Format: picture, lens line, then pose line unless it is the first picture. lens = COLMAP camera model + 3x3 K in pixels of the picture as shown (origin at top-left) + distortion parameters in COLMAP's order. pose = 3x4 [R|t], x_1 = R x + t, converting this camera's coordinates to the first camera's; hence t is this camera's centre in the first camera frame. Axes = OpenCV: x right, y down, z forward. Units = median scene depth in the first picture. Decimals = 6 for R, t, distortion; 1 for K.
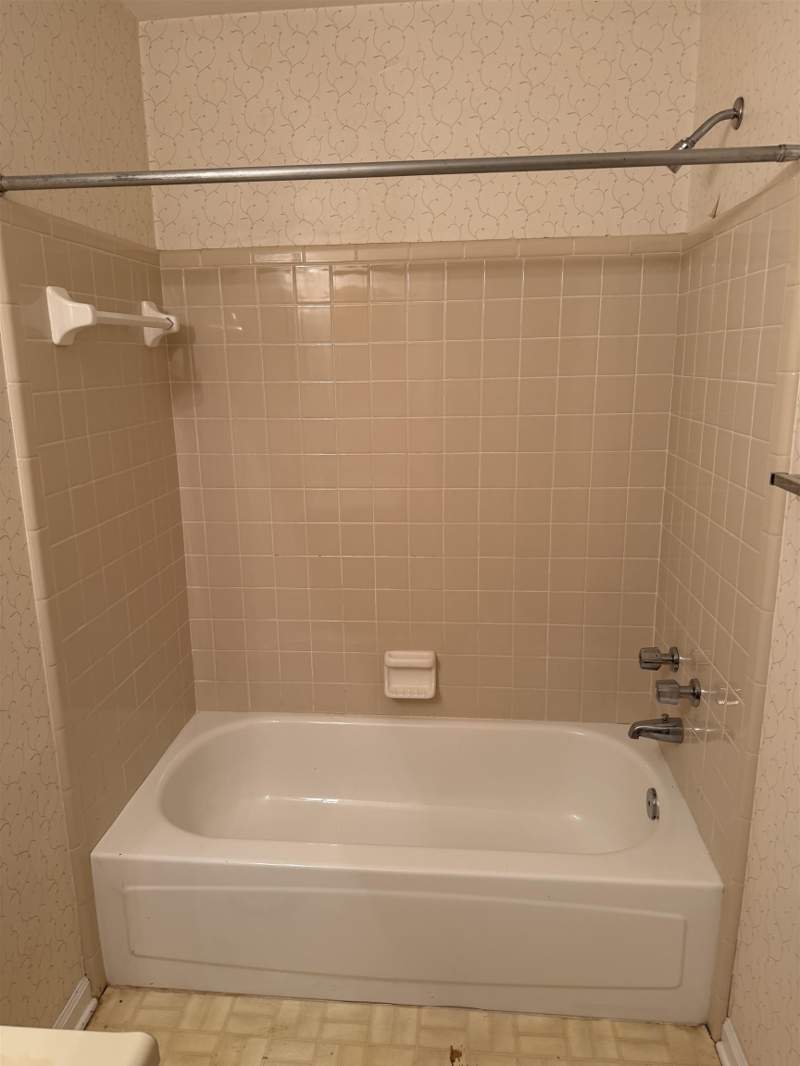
lens RADIAL K [[757.1, 0, 394.3], [0, 757.1, 528.2], [0, 0, 1]] dist [0.044543, -0.057517]
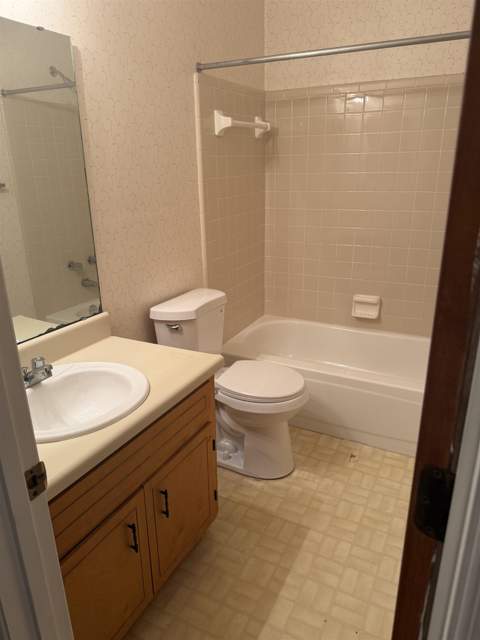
lens RADIAL K [[454.6, 0, 236.6], [0, 454.6, 317.1], [0, 0, 1]] dist [0.044543, -0.057517]
pose [[0.927128, 0.124492, -0.353461, 0.148866], [-0.082347, 0.987833, 0.131926, 0.098851], [0.365584, -0.093206, 0.926100, -0.278615]]
